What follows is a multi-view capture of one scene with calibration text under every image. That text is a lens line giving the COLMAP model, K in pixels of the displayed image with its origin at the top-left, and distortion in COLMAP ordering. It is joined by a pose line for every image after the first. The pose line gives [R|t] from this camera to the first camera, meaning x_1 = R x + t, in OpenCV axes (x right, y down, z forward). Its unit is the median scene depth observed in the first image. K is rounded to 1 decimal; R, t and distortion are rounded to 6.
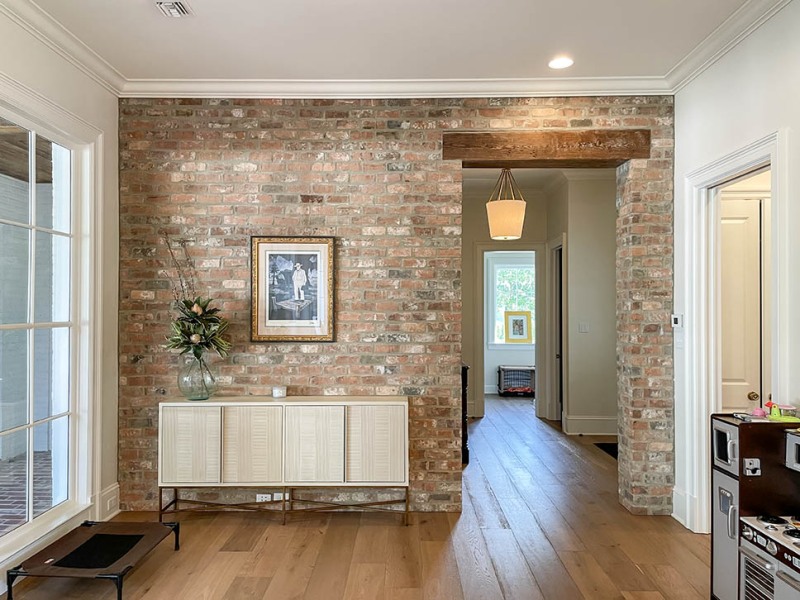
lens RADIAL K [[618.6, 0, 399.4], [0, 618.6, 303.0], [0, 0, 1]] dist [0.082951, -0.100964]
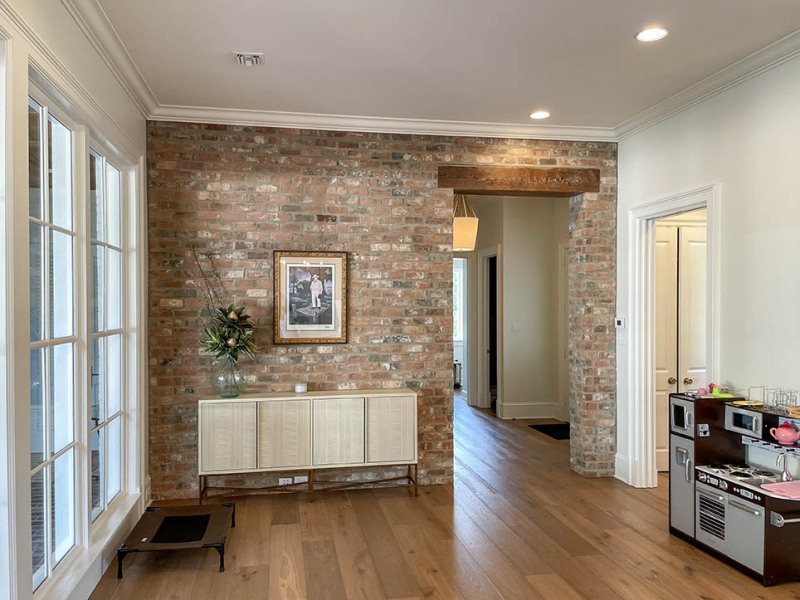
lens RADIAL K [[618.6, 0, 395.4], [0, 618.6, 309.7], [0, 0, 1]] dist [0.082951, -0.100964]
pose [[0.981590, -0.004128, 0.190955, -0.236226], [0.000925, 0.999857, 0.016859, -0.019035], [-0.190997, -0.016372, 0.981454, -0.145586]]
